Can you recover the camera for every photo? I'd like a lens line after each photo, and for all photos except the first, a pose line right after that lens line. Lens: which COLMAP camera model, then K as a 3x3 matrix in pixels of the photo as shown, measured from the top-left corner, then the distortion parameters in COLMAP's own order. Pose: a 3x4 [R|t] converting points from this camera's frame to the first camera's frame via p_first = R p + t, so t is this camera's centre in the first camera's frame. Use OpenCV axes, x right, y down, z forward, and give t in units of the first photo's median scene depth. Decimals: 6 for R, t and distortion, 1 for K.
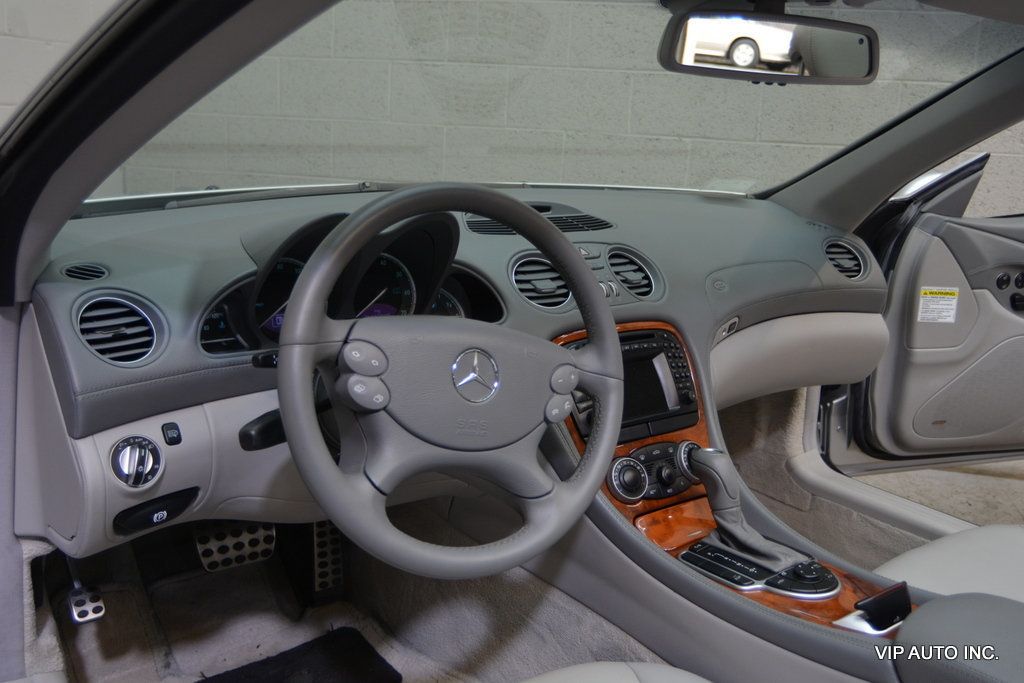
lens RADIAL K [[960.3, 0, 513.4], [0, 960.3, 342.8], [0, 0, 1]] dist [-0.017611, 0.001490]
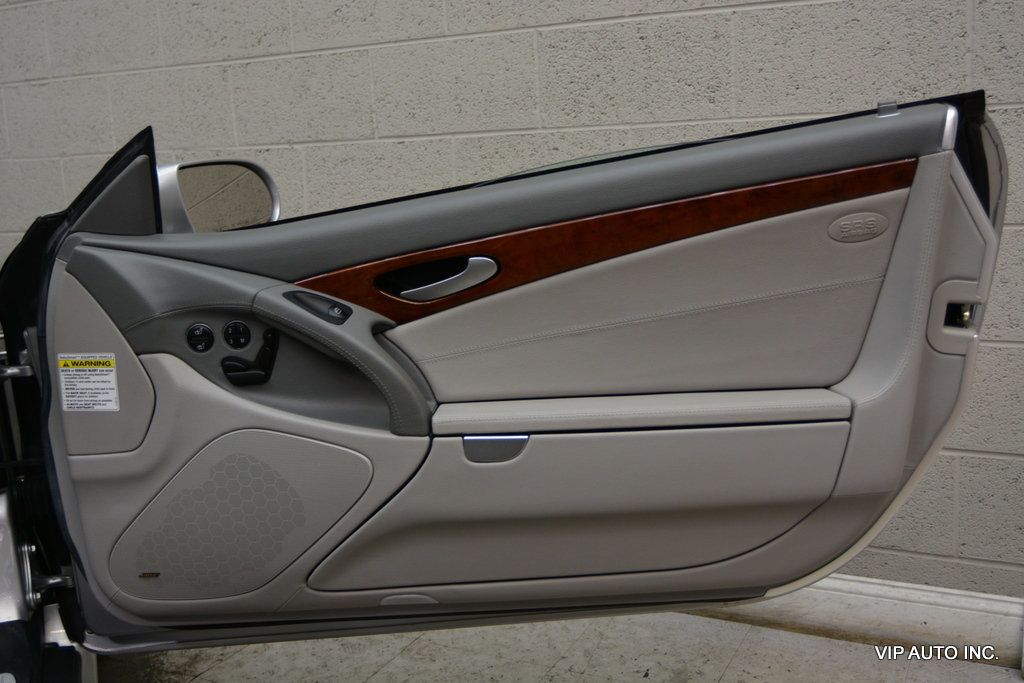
lens RADIAL K [[1088.4, 0, 512.0], [0, 1088.4, 341.5], [0, 0, 1]] dist [-0.011473, 0.009415]
pose [[0.957866, -0.045341, -0.283614, 0.572086], [0.030159, 0.997880, -0.057671, -0.011418], [0.285628, 0.046687, 0.957203, 0.266458]]
